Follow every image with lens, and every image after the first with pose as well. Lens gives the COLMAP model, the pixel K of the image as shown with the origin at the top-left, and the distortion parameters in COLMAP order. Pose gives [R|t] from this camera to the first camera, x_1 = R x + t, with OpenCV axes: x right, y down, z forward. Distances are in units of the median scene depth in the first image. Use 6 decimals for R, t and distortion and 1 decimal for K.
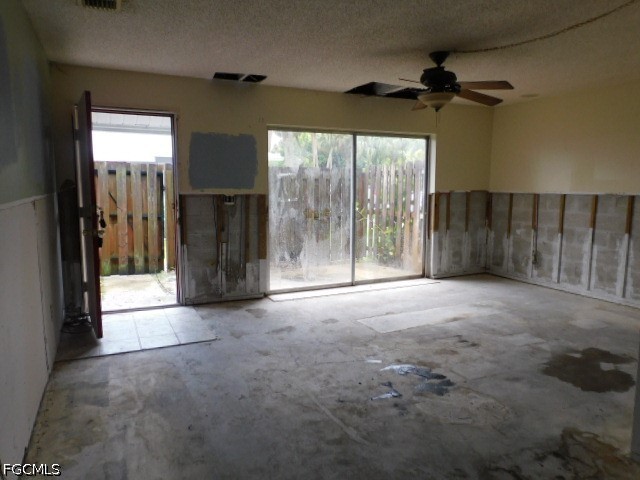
lens RADIAL K [[451.7, 0, 321.0], [0, 451.7, 245.4], [0, 0, 1]] dist [-0.013785, 0.001347]
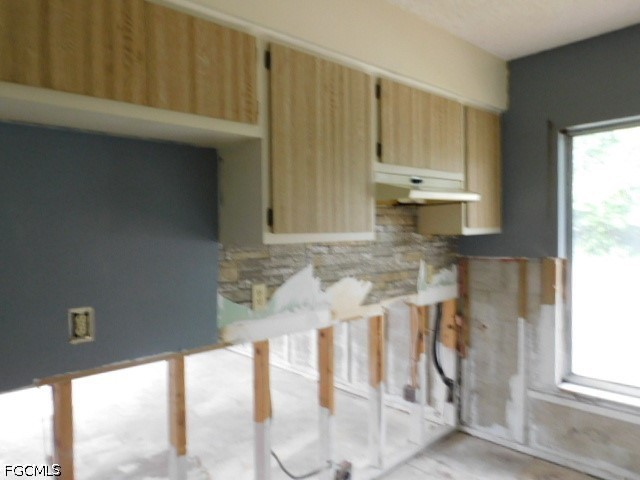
lens RADIAL K [[451.7, 0, 320.9], [0, 451.7, 240.6], [0, 0, 1]] dist [-0.013785, 0.001347]
pose [[0.953213, -0.017409, 0.301796, 0.550895], [0.050464, 0.993496, -0.102078, -0.036476], [-0.298056, 0.112532, 0.947892, 0.117809]]
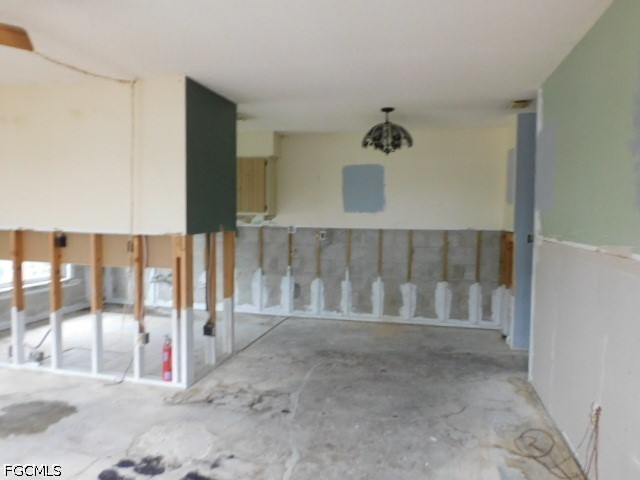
lens RADIAL K [[451.7, 0, 324.4], [0, 451.7, 242.9], [0, 0, 1]] dist [-0.013785, 0.001347]
pose [[-0.789622, -0.047082, 0.611784, -0.347984], [0.063444, 0.985443, 0.157725, -0.138072], [-0.610305, 0.163357, -0.775141, 0.971925]]
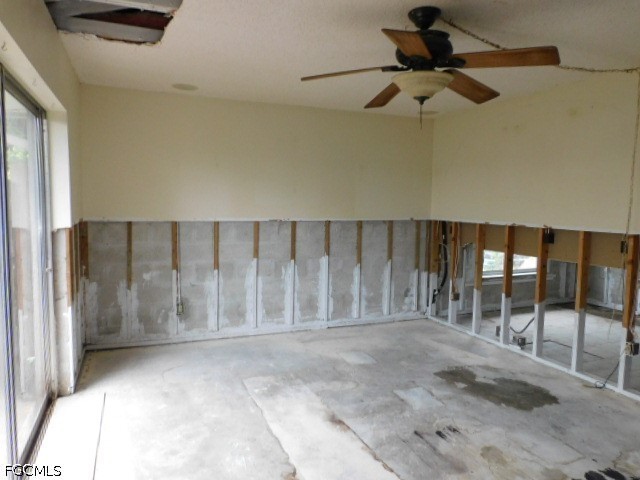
lens RADIAL K [[451.7, 0, 322.8], [0, 451.7, 243.3], [0, 0, 1]] dist [-0.013785, 0.001347]
pose [[0.041802, -0.081742, 0.995776, -0.346486], [0.118691, 0.989996, 0.076285, -0.149965], [-0.992051, 0.115001, 0.051086, 1.021838]]
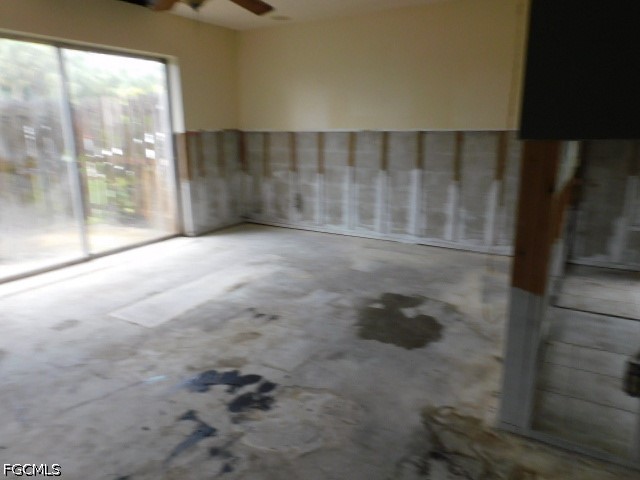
lens RADIAL K [[451.7, 0, 323.3], [0, 451.7, 244.0], [0, 0, 1]] dist [-0.013785, 0.001347]
pose [[0.826655, -0.142641, 0.544330, -0.011245], [0.077967, 0.987042, 0.140247, -0.017215], [-0.557281, -0.073496, 0.827065, 0.252807]]
